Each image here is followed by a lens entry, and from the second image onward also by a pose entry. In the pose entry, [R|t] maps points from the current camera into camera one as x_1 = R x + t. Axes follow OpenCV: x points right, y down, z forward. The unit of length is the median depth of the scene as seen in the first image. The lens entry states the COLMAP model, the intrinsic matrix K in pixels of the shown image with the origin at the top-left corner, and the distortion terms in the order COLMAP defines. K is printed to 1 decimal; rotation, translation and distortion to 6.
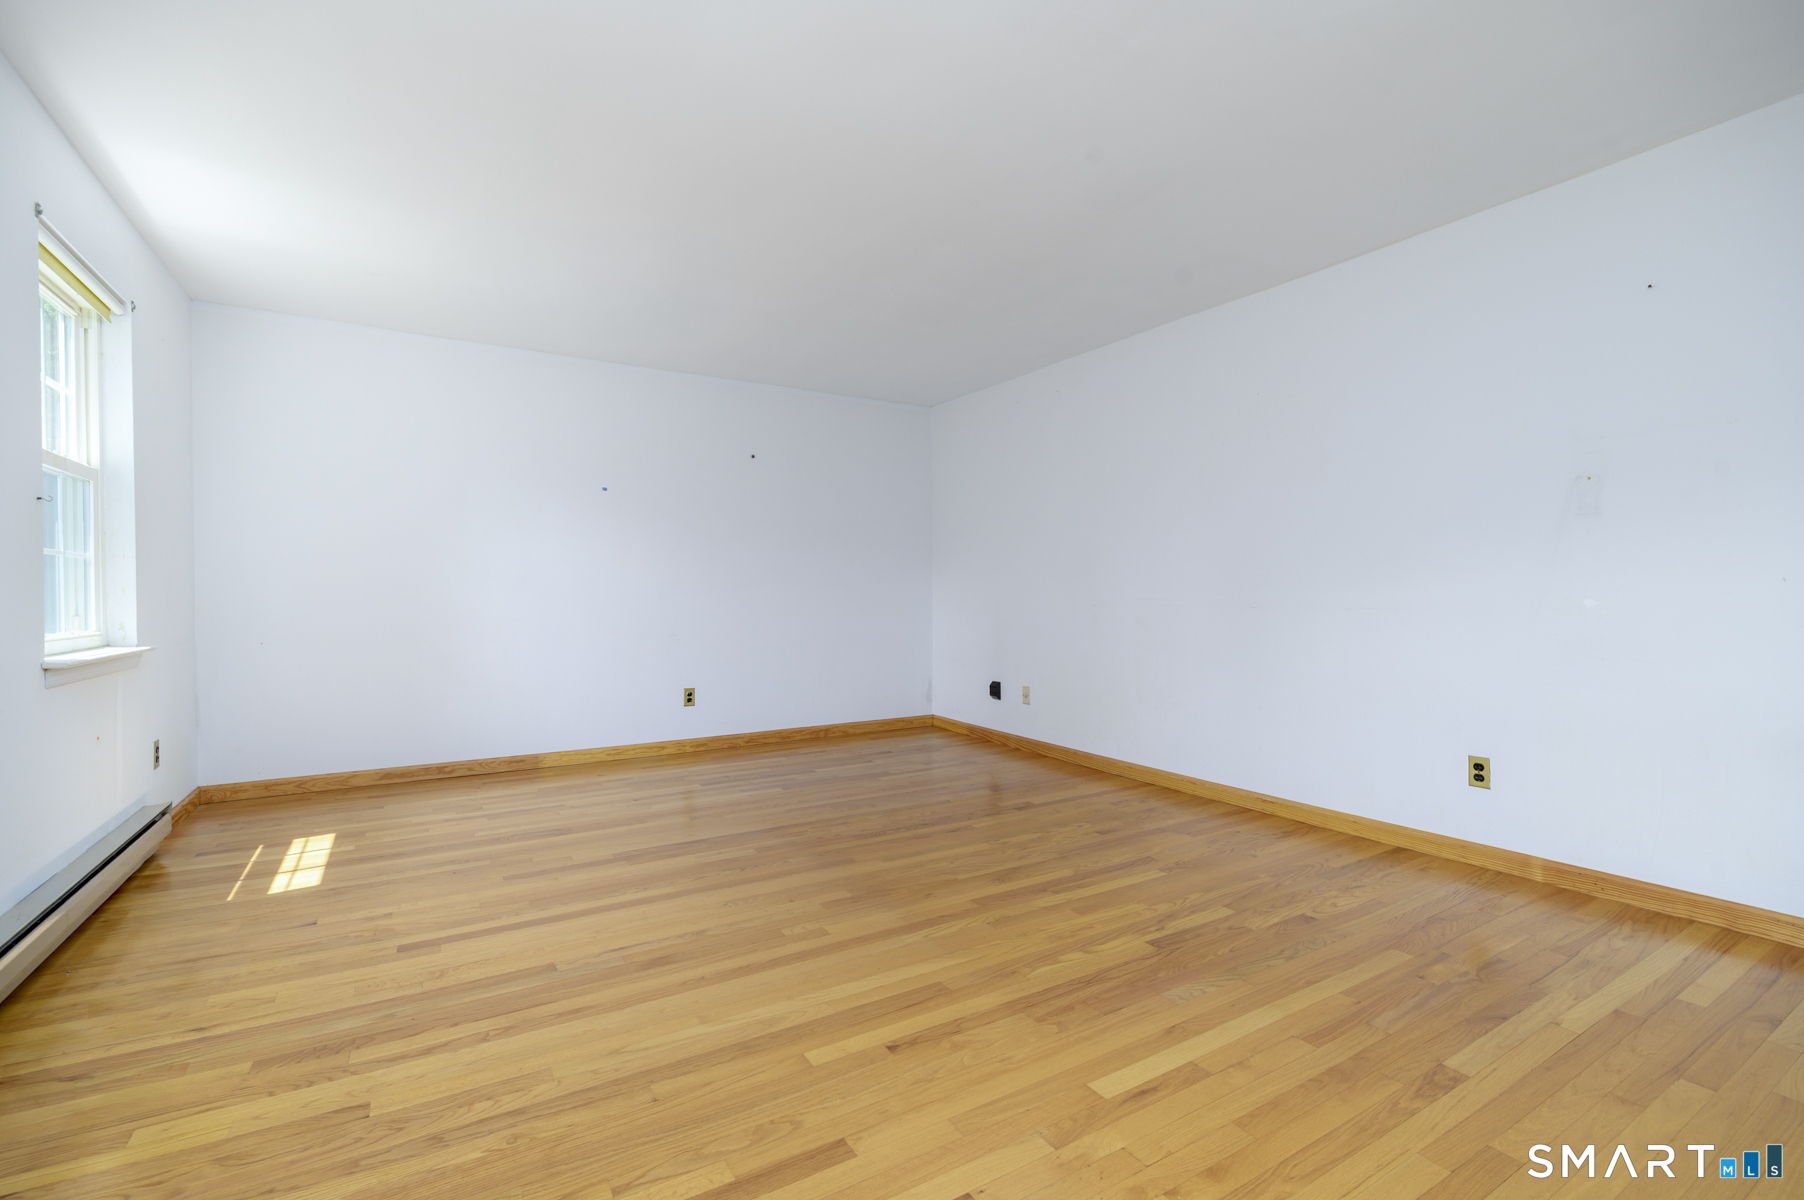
lens RADIAL K [[790.7, 0, 897.3], [0, 790.7, 595.8], [0, 0, 1]] dist [0.000506, -0.000257]
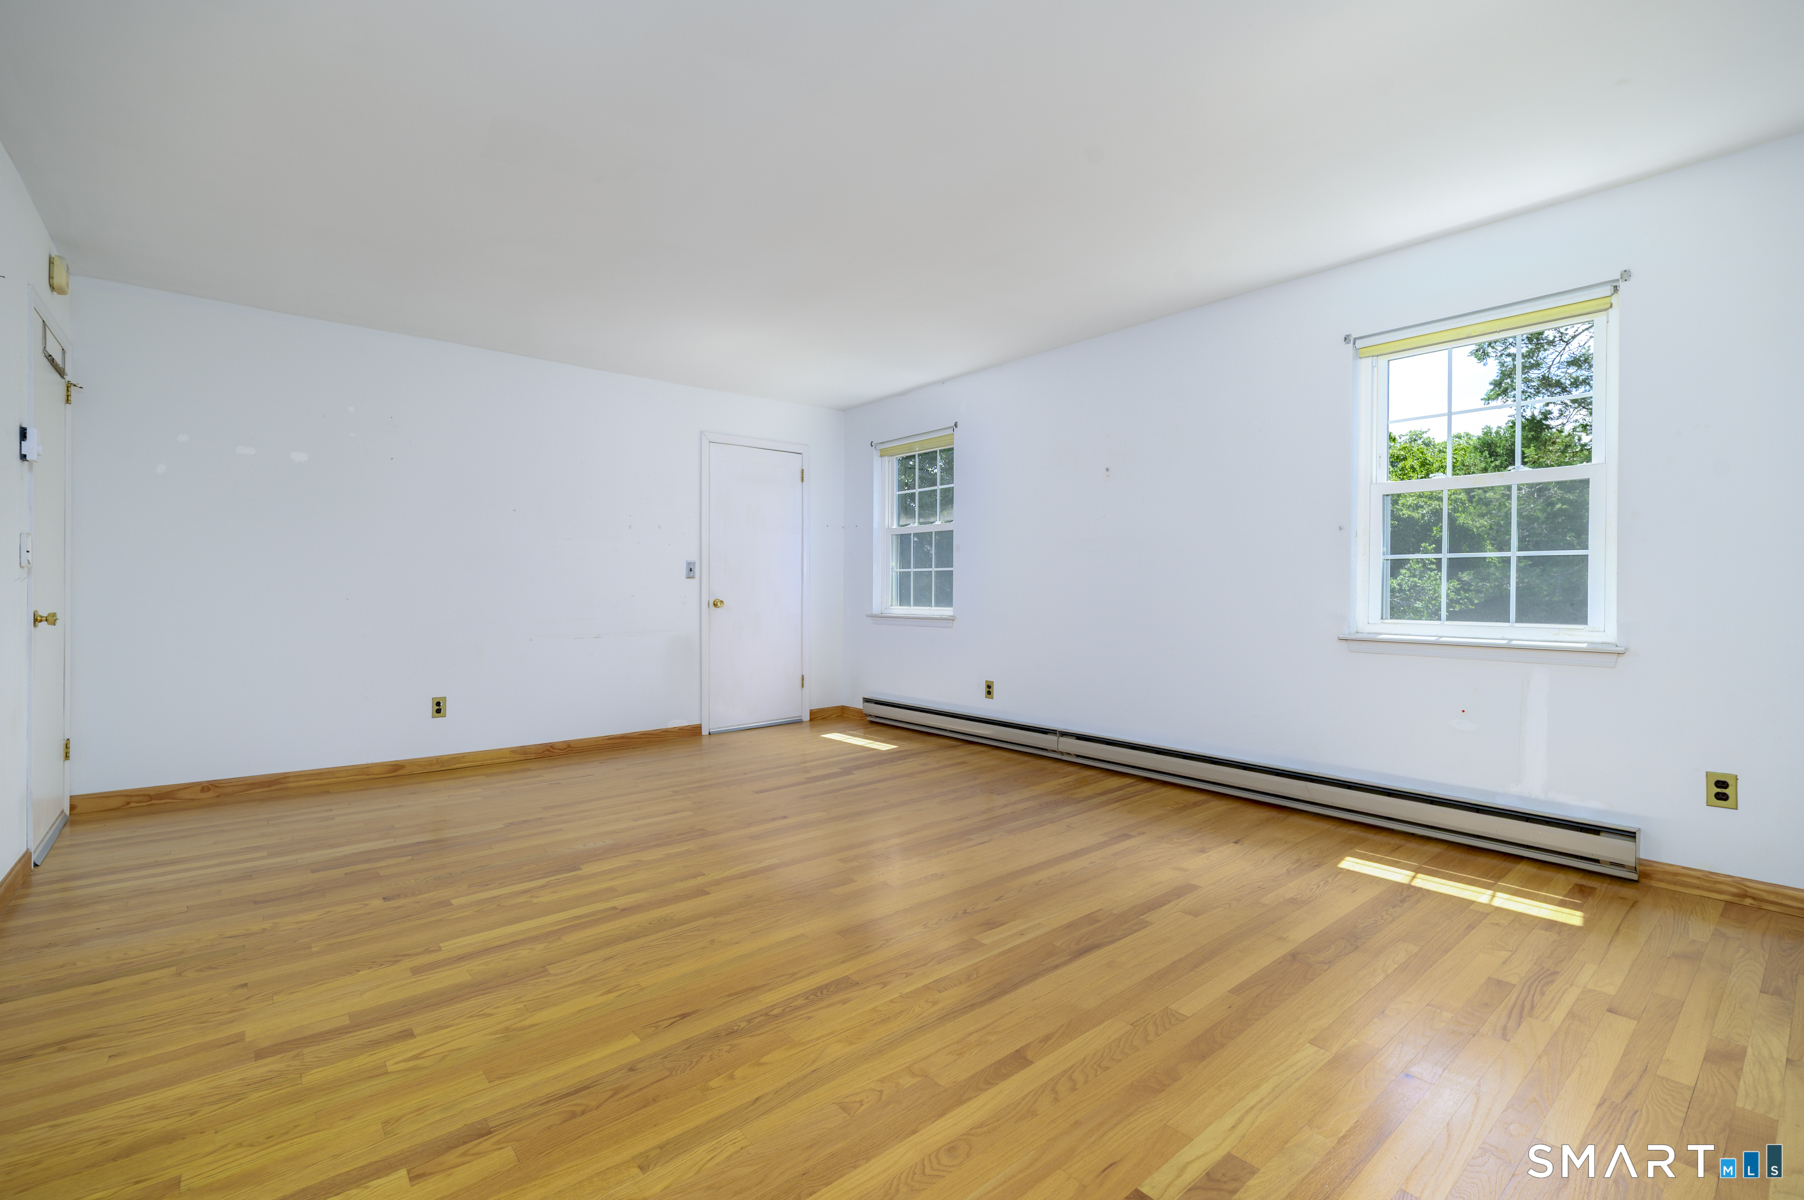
lens RADIAL K [[790.7, 0, 897.3], [0, 790.7, 595.8], [0, 0, 1]] dist [0.000506, -0.000257]
pose [[-0.988352, 0.001544, -0.152179, 0.009886], [-0.000195, 0.999935, 0.011408, -0.007468], [0.152186, 0.011305, -0.988287, 2.070792]]
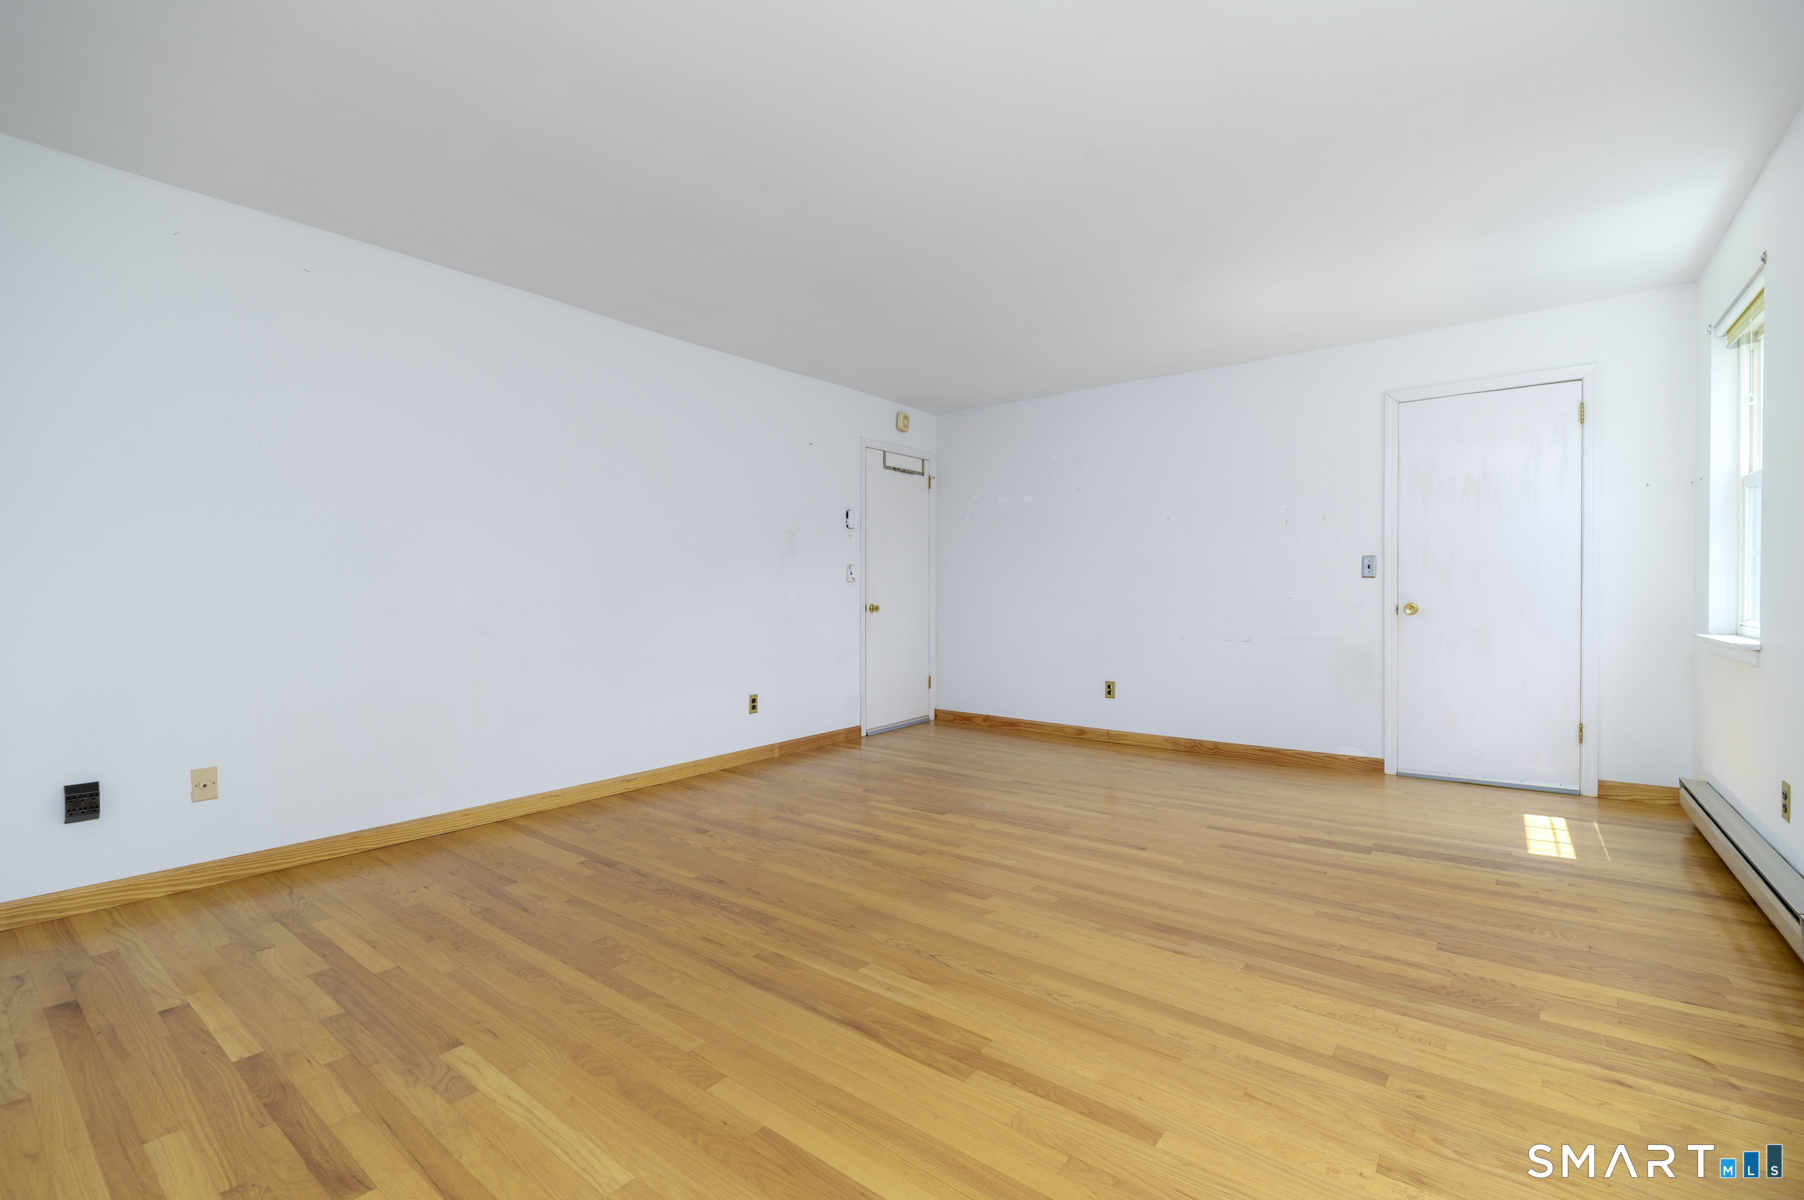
lens RADIAL K [[790.7, 0, 897.3], [0, 790.7, 595.8], [0, 0, 1]] dist [0.000506, -0.000257]
pose [[-0.351555, -0.002541, 0.936164, -1.012147], [0.007915, 0.999953, 0.005686, -0.007095], [-0.936134, 0.009408, -0.351519, 1.467670]]
